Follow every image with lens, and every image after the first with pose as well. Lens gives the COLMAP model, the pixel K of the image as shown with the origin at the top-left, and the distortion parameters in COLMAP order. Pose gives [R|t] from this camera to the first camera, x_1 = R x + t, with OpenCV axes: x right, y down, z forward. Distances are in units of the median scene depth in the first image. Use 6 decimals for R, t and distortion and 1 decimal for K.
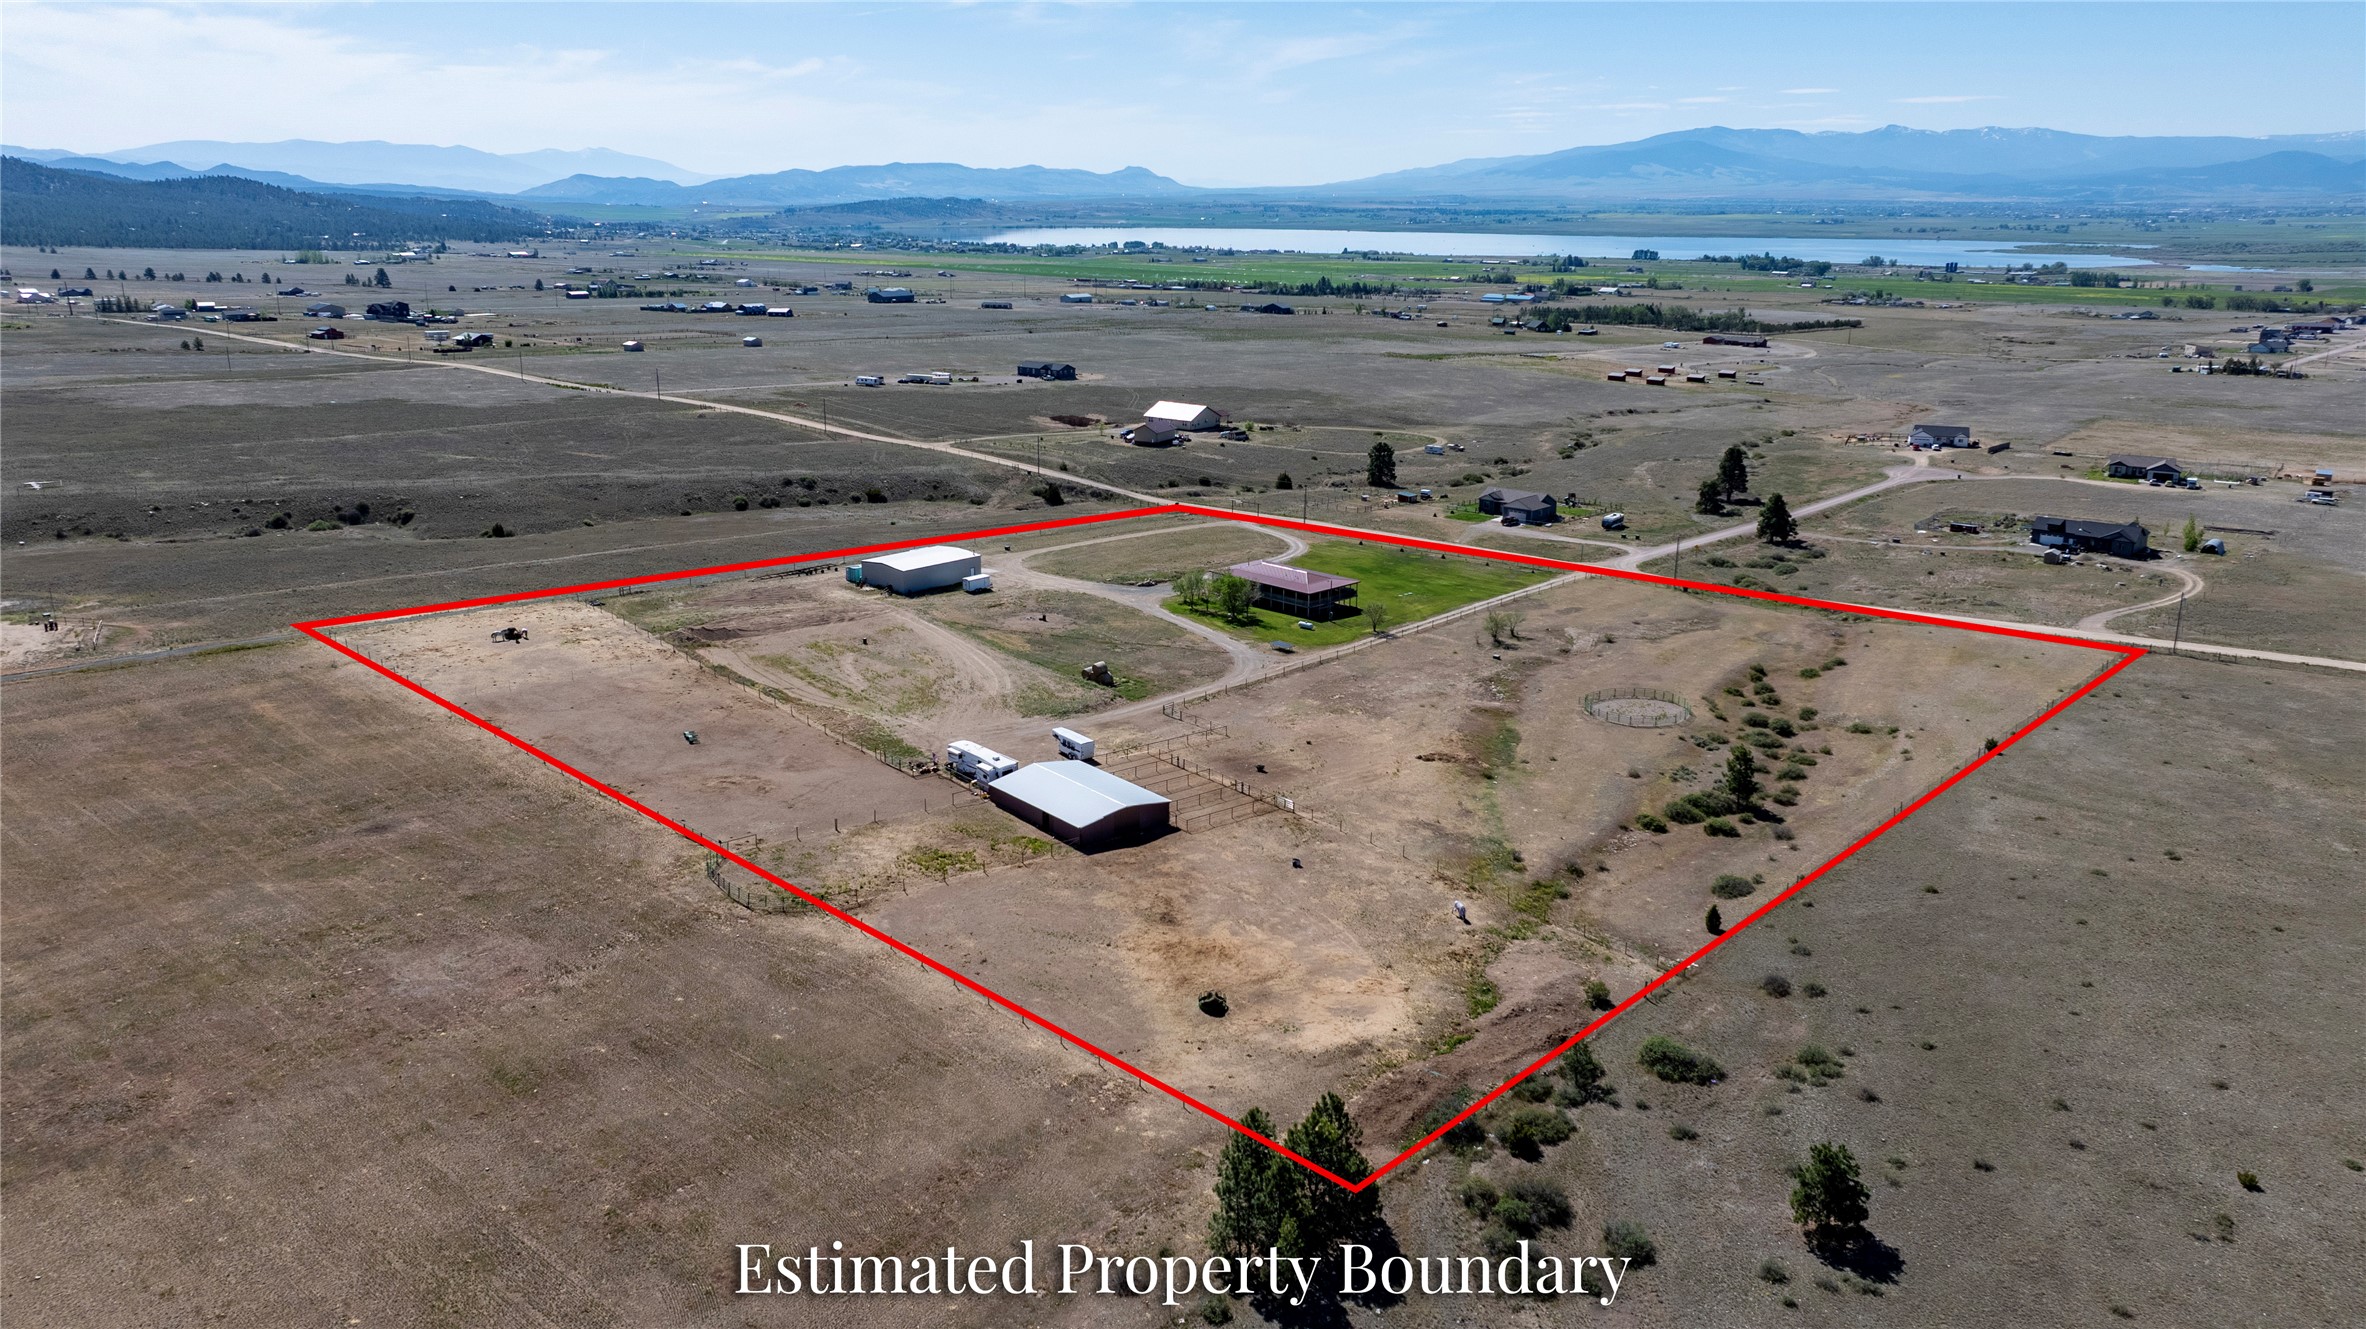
lens RADIAL K [[1648.7, 0, 1191.7], [0, 1648.7, 666.1], [0, 0, 1]] dist [-0.034313, 0.046913]
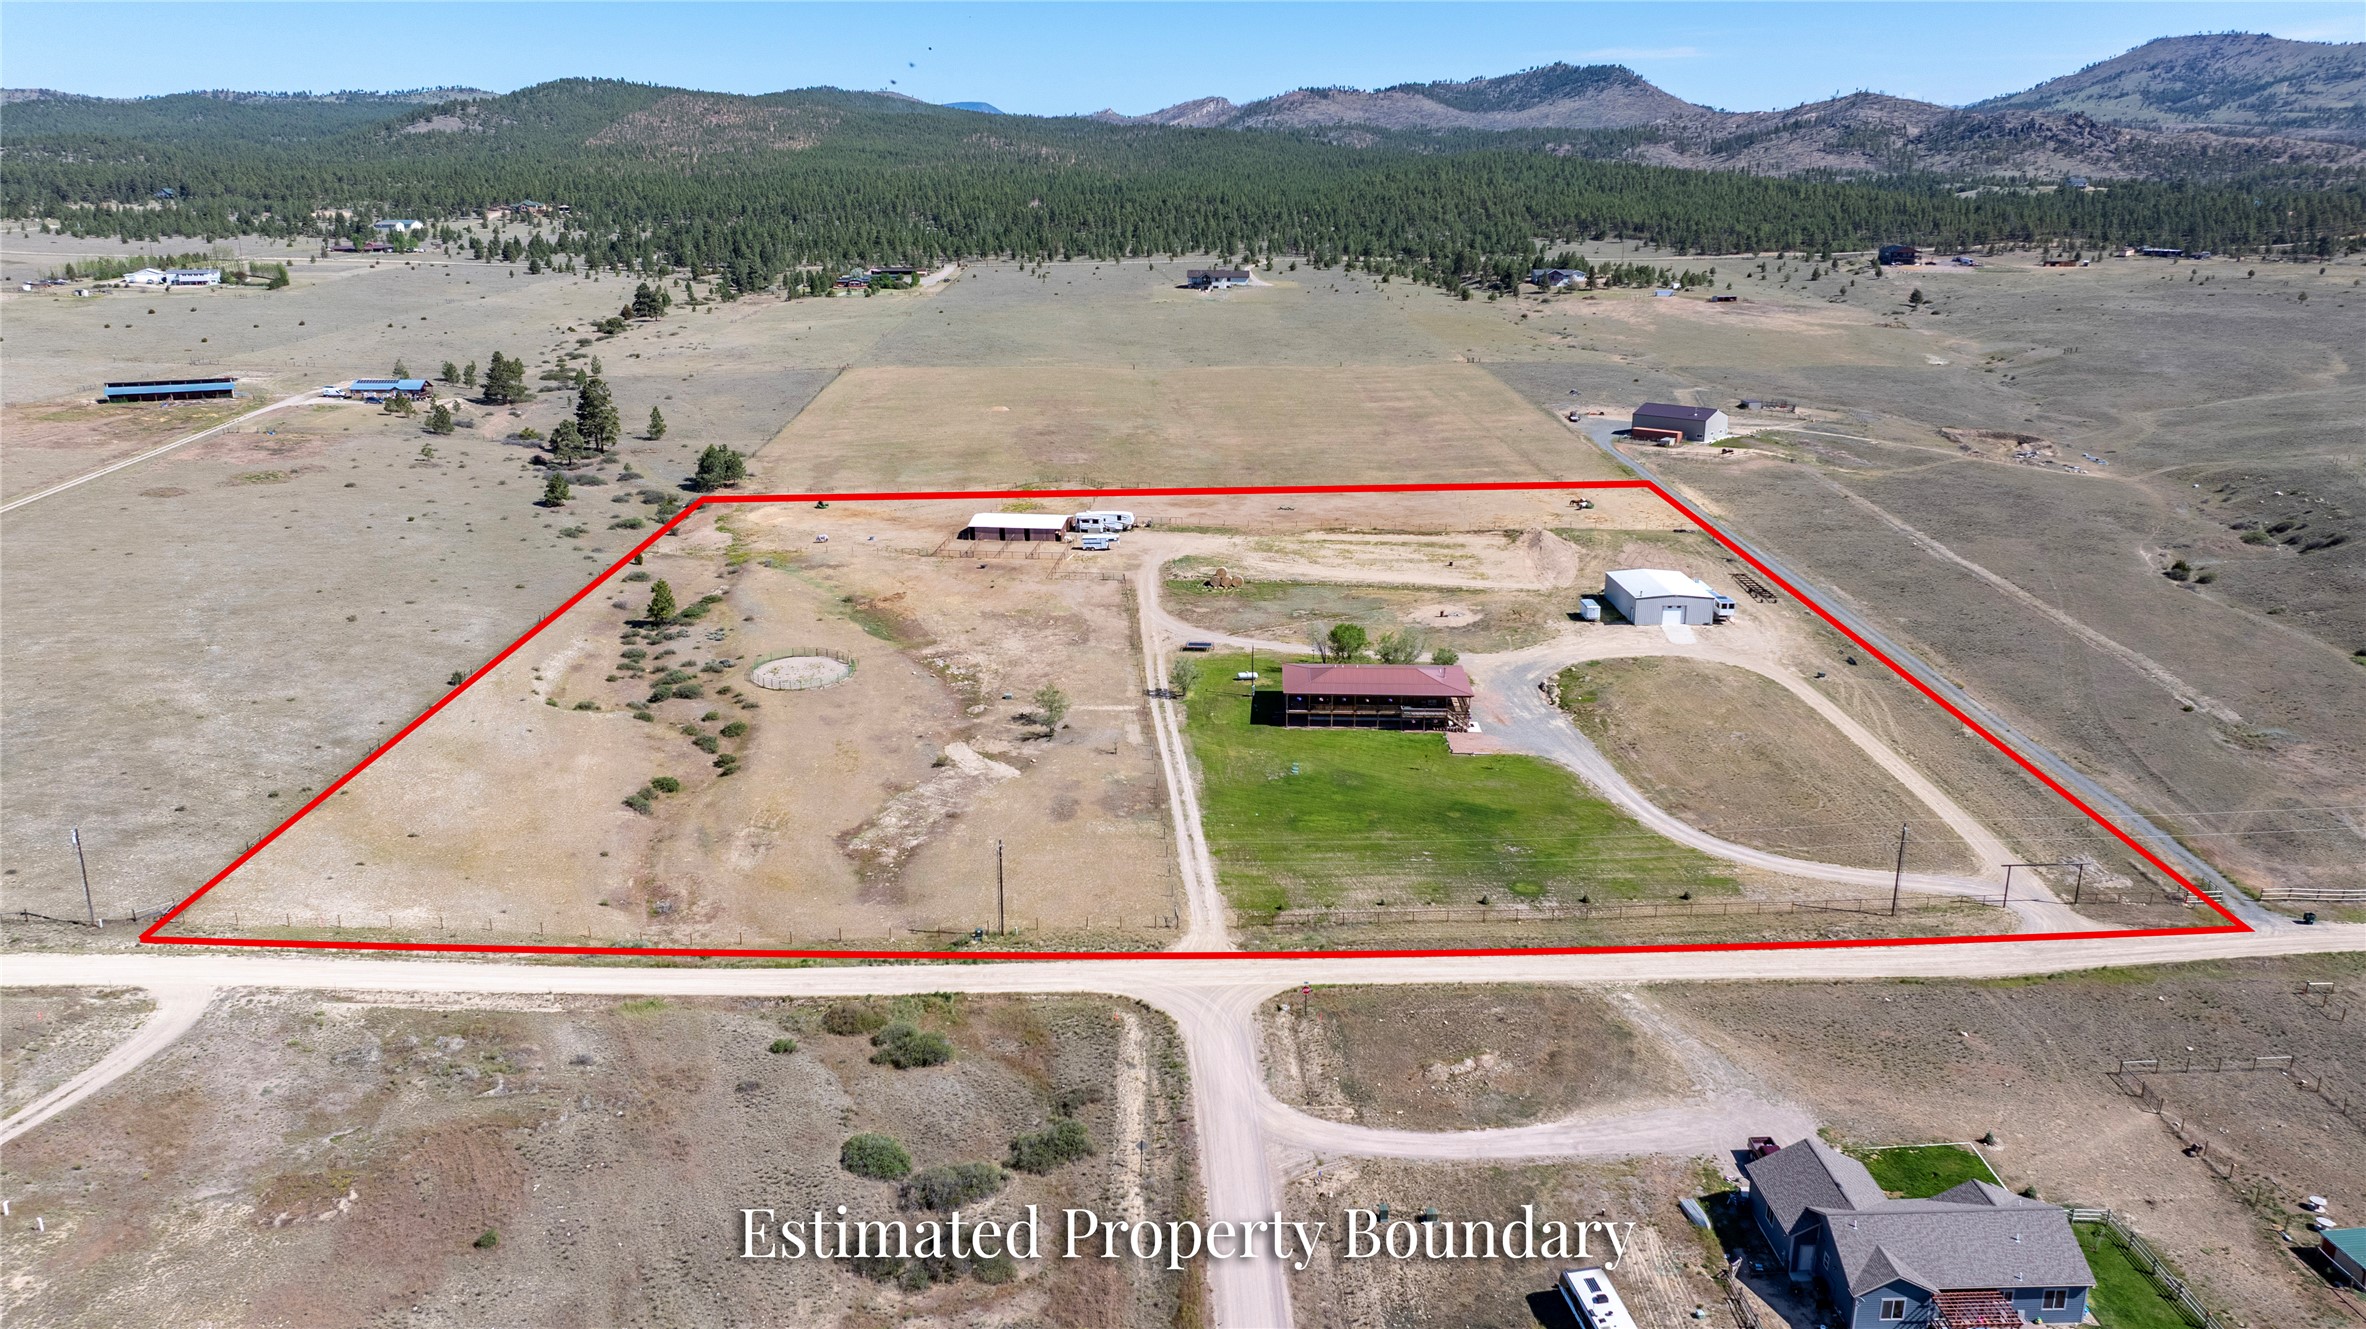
lens RADIAL K [[1648.7, 0, 1191.7], [0, 1648.7, 666.1], [0, 0, 1]] dist [-0.034313, 0.046913]
pose [[-0.720008, 0.192479, -0.666738, 0.811821], [-0.195220, 0.865788, 0.460760, -0.513575], [0.665941, 0.461911, -0.585799, 1.841684]]
